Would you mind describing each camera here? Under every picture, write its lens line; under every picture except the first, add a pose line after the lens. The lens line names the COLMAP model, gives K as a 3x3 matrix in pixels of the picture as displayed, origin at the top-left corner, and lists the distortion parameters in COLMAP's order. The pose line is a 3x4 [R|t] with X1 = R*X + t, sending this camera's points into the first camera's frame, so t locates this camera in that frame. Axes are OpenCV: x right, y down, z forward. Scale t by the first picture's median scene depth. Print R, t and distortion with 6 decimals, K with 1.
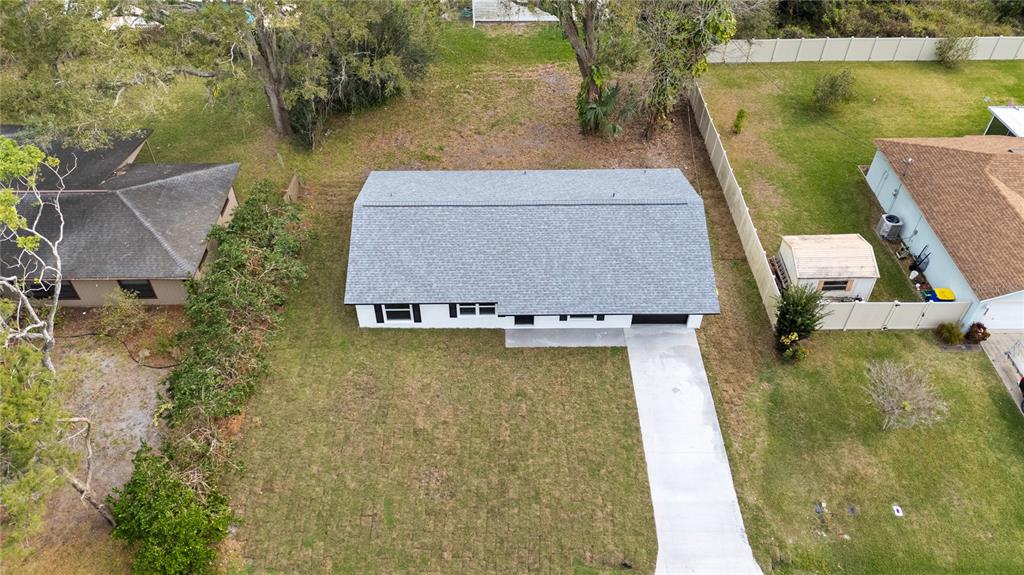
lens RADIAL K [[732.9, 0, 512.0], [0, 732.9, 287.5], [0, 0, 1]] dist [0.056784, -0.045519]
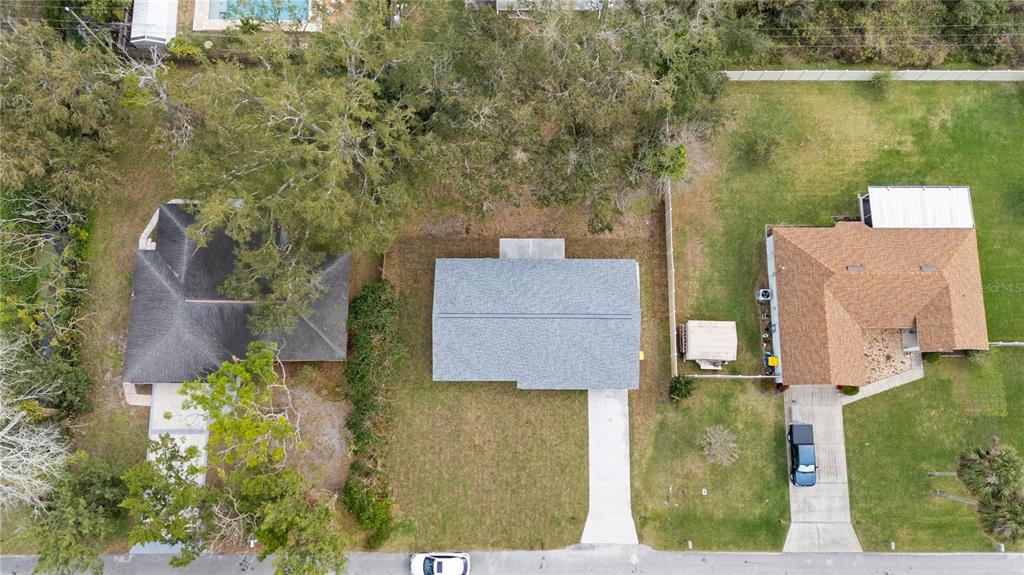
lens RADIAL K [[718.9, 0, 512.0], [0, 718.9, 287.5], [0, 0, 1]] dist [0.081951, -0.078229]
pose [[0.999793, 0.020036, 0.003554, -0.041611], [-0.018523, 0.823777, 0.566612, -1.126515], [0.008425, -0.566560, 0.823977, -0.320564]]
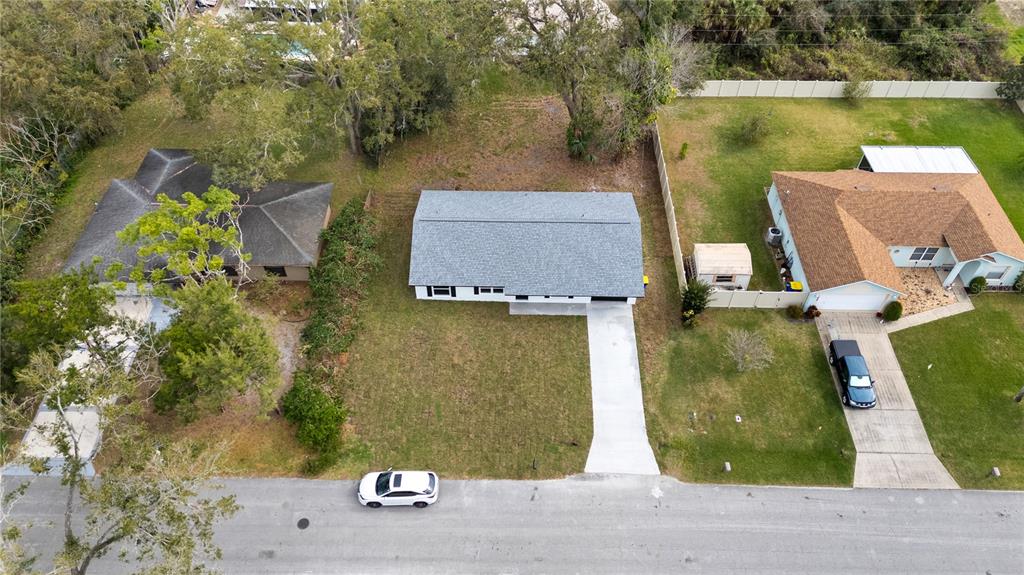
lens RADIAL K [[718.9, 0, 512.0], [0, 718.9, 287.5], [0, 0, 1]] dist [0.081951, -0.078229]
pose [[0.999529, 0.023753, -0.019444, 0.025077], [-0.022094, 0.996430, 0.081486, -0.100303], [0.021310, -0.081018, 0.996485, -0.527125]]
